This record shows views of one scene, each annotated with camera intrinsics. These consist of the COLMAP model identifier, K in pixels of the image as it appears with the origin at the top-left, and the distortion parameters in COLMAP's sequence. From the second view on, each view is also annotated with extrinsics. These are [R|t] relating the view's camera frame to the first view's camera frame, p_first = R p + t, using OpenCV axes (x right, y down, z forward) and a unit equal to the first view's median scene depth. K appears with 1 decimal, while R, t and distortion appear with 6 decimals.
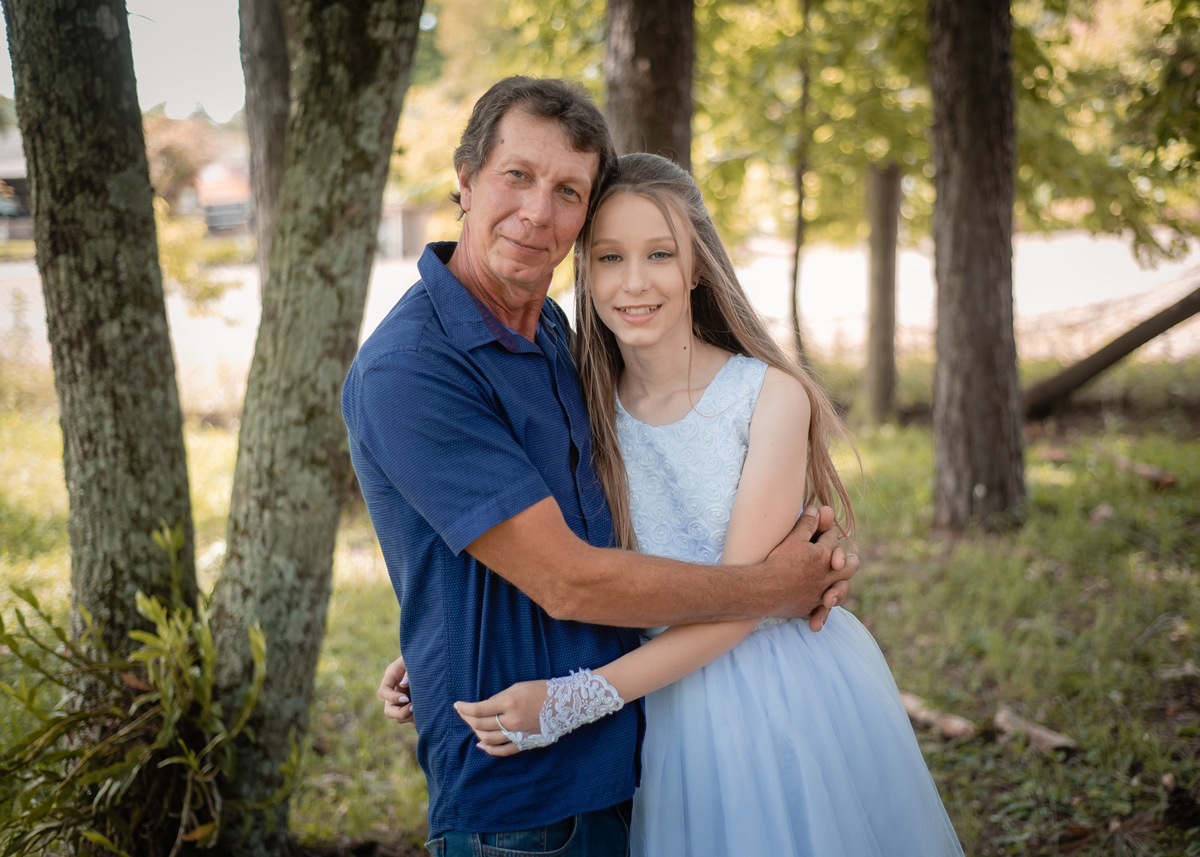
lens RADIAL K [[1857.2, 0, 641.2], [0, 1857.2, 430.8], [0, 0, 1]] dist [-0.017718, -0.093419]
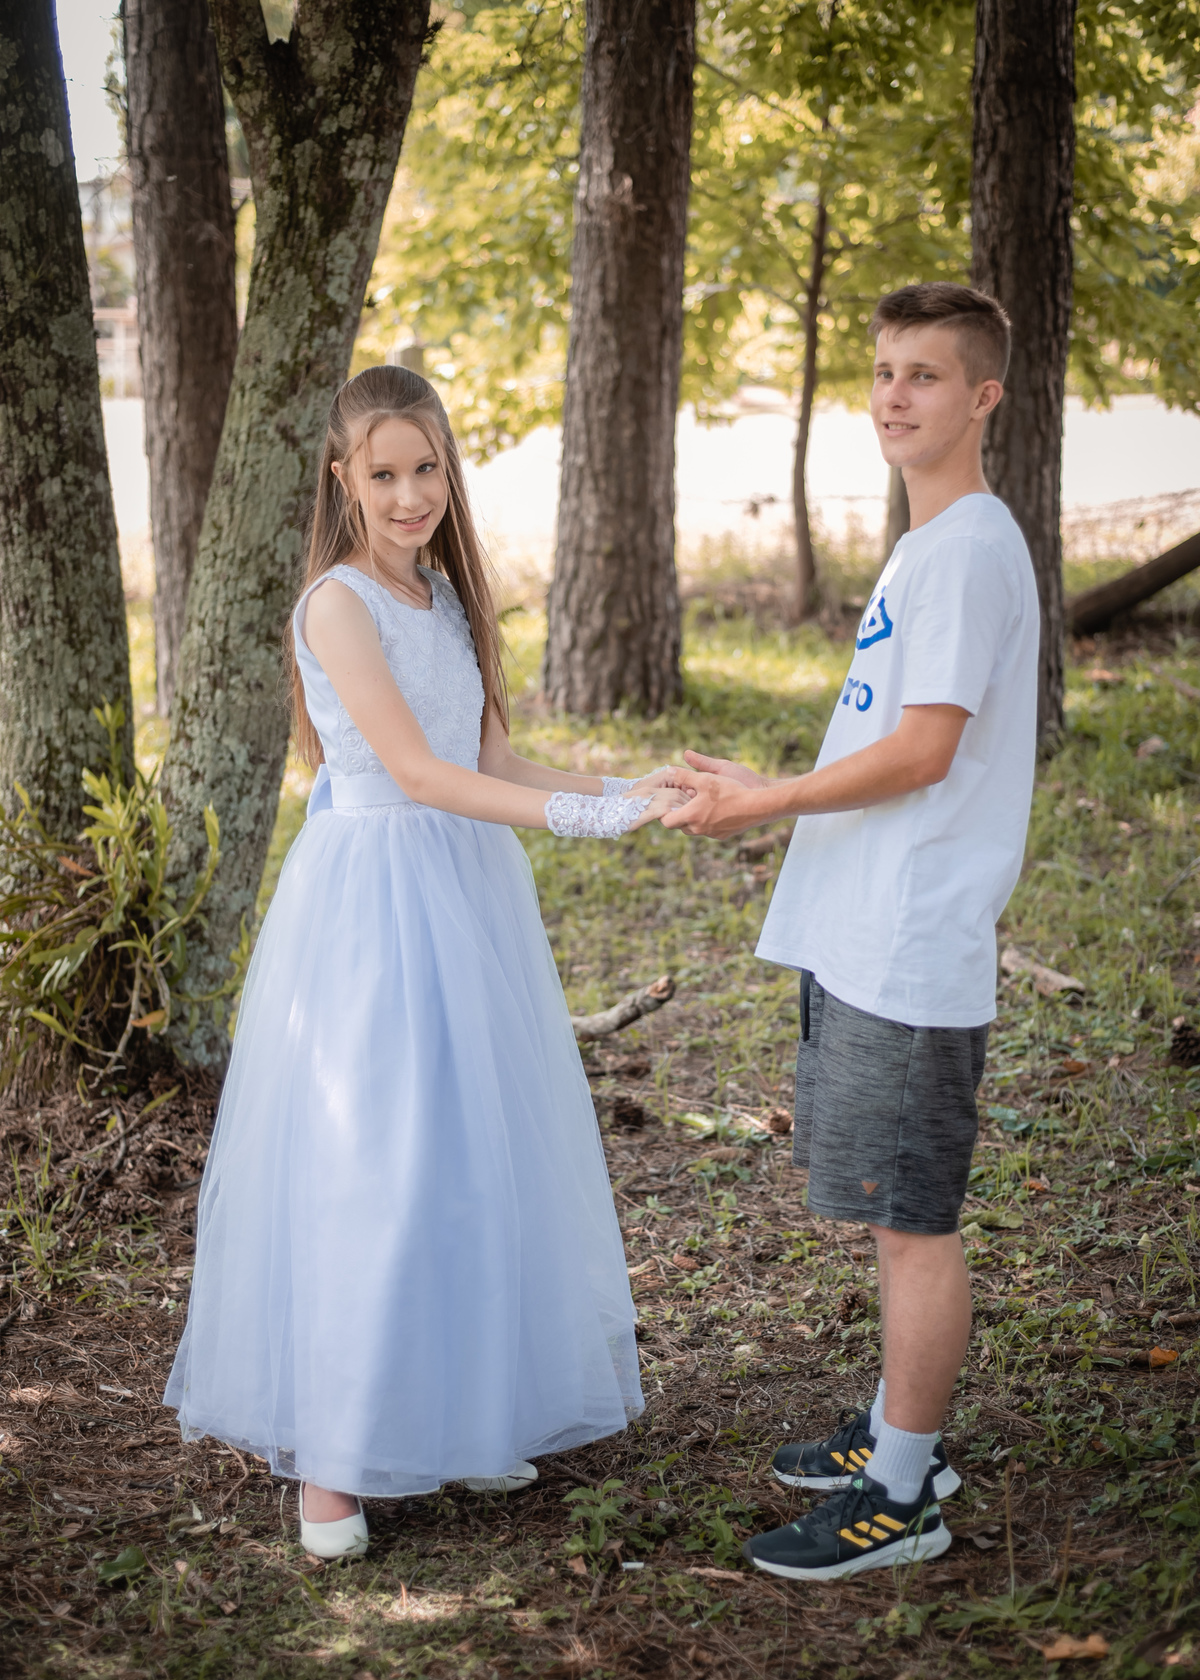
lens RADIAL K [[2586.1, 0, 600.0], [0, 2586.1, 840.0], [0, 0, 1]] dist [-0.036605, 0.015510]
pose [[0.999313, 0.035861, 0.009365, -0.019403], [-0.036466, 0.996490, 0.075355, 0.013424], [-0.006630, -0.075644, 0.997113, -0.294799]]
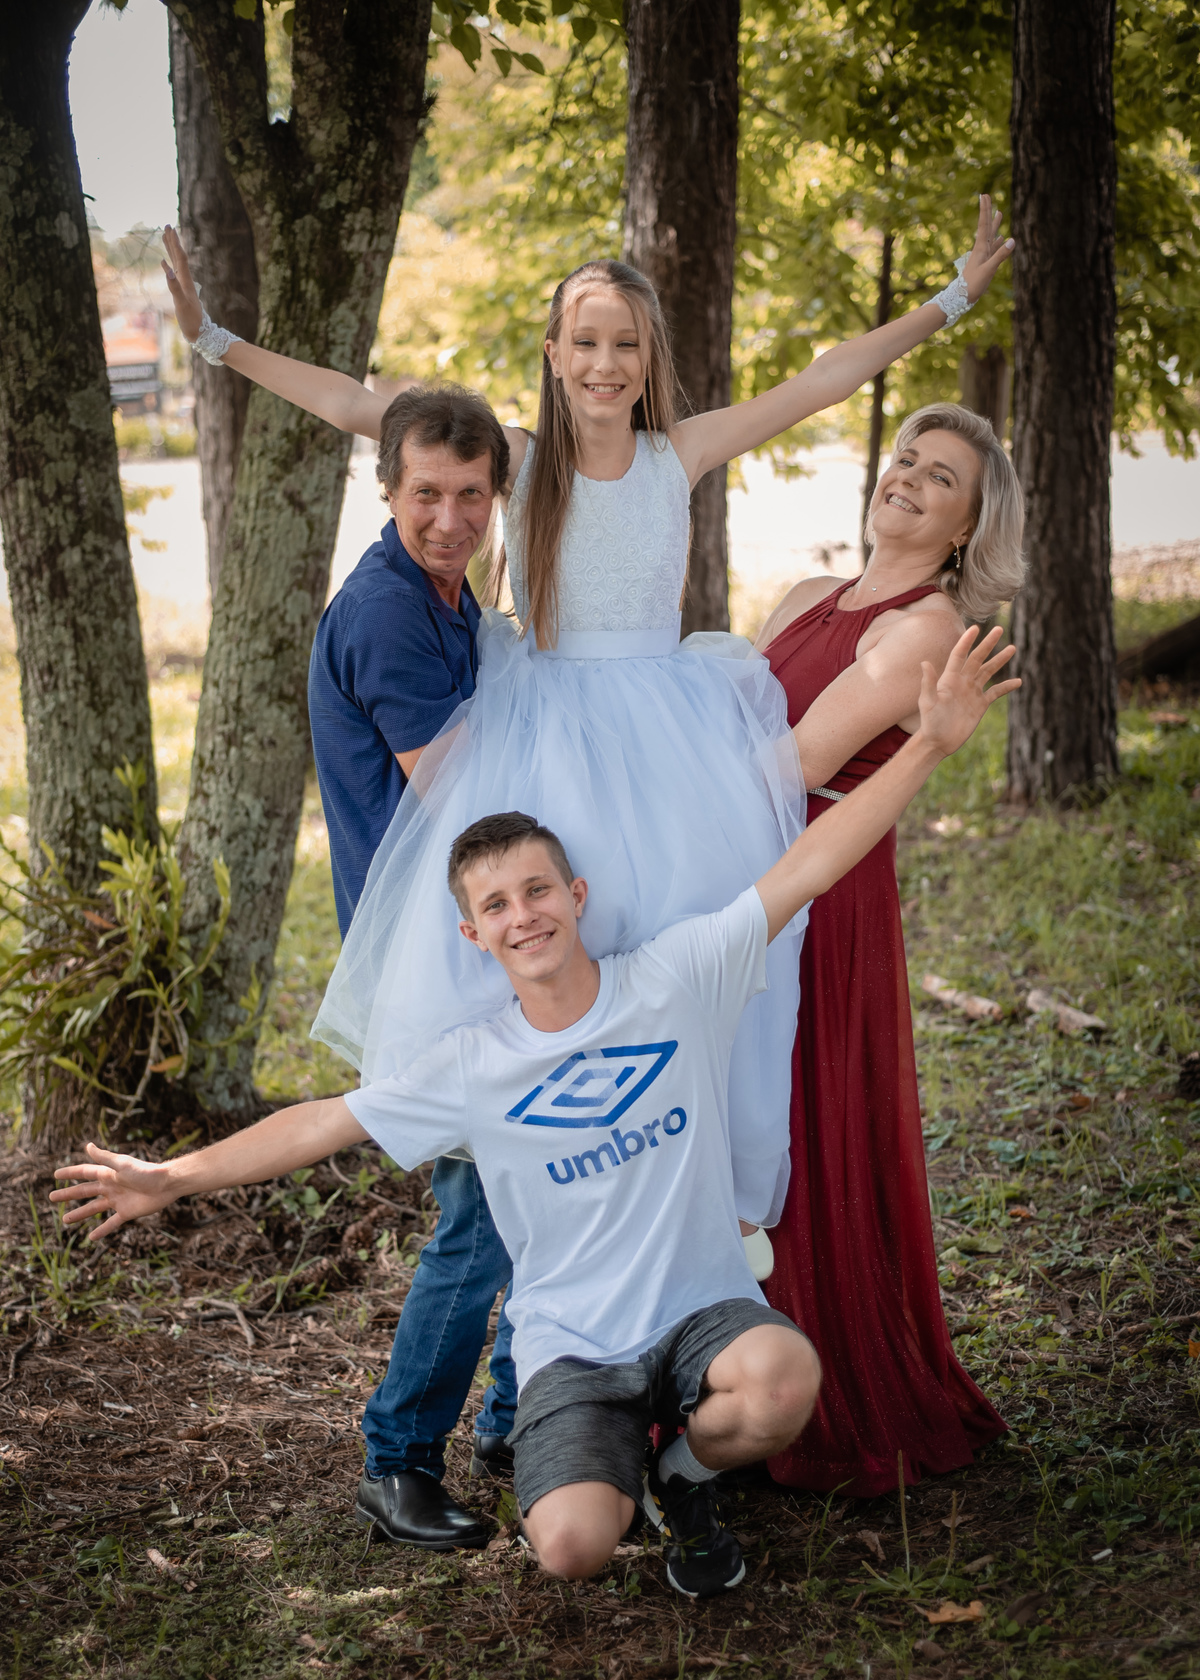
lens RADIAL K [[2706.2, 0, 573.8], [0, 2706.2, 897.7], [0, 0, 1]] dist [-0.033273, -0.014732]
pose [[0.998461, 0.017446, -0.052652, 0.049819], [-0.013547, 0.997201, 0.073526, 0.014970], [0.053787, -0.072700, 0.995902, -0.391001]]
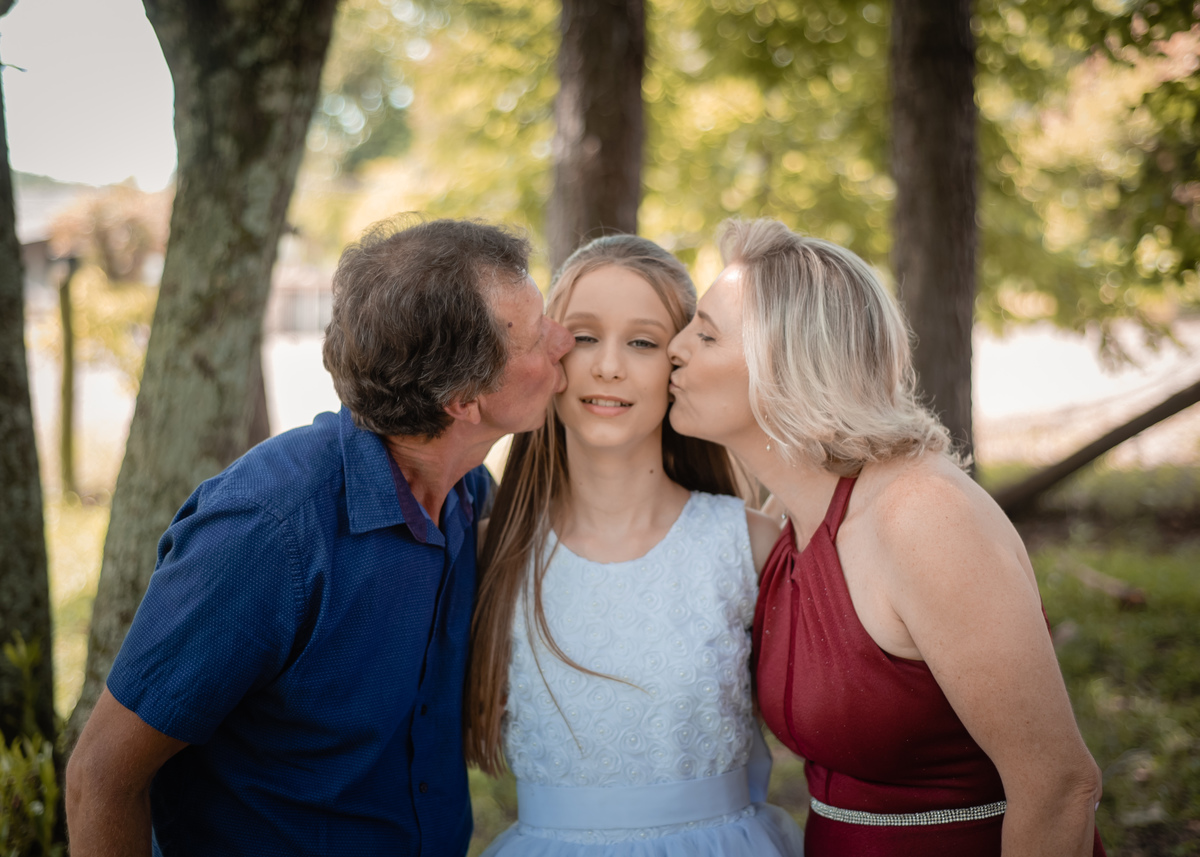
lens RADIAL K [[1862.9, 0, 600.0], [0, 1862.9, 428.5], [0, 0, 1]] dist [-0.016623, -0.048775]
pose [[0.999677, 0.024303, -0.007387, 0.030363], [-0.024612, 0.998684, -0.045002, -0.017637], [0.006284, 0.045169, 0.998960, 0.092692]]
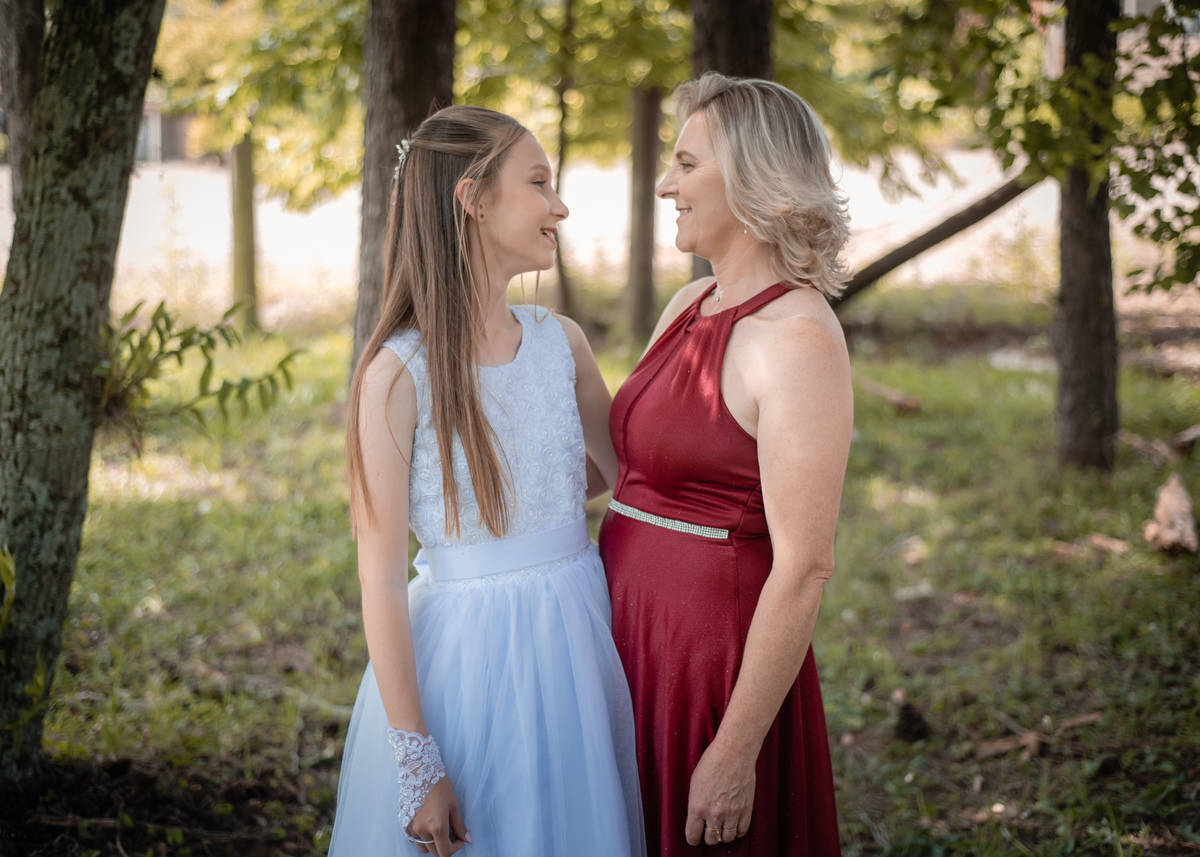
lens RADIAL K [[1862.9, 0, 600.0], [0, 1862.9, 428.5], [0, 0, 1]] dist [-0.016623, -0.048775]
pose [[0.994540, 0.009973, 0.103879, 0.005307], [-0.014890, 0.998799, 0.046669, -0.010638], [-0.103289, -0.047961, 0.993494, -0.027096]]
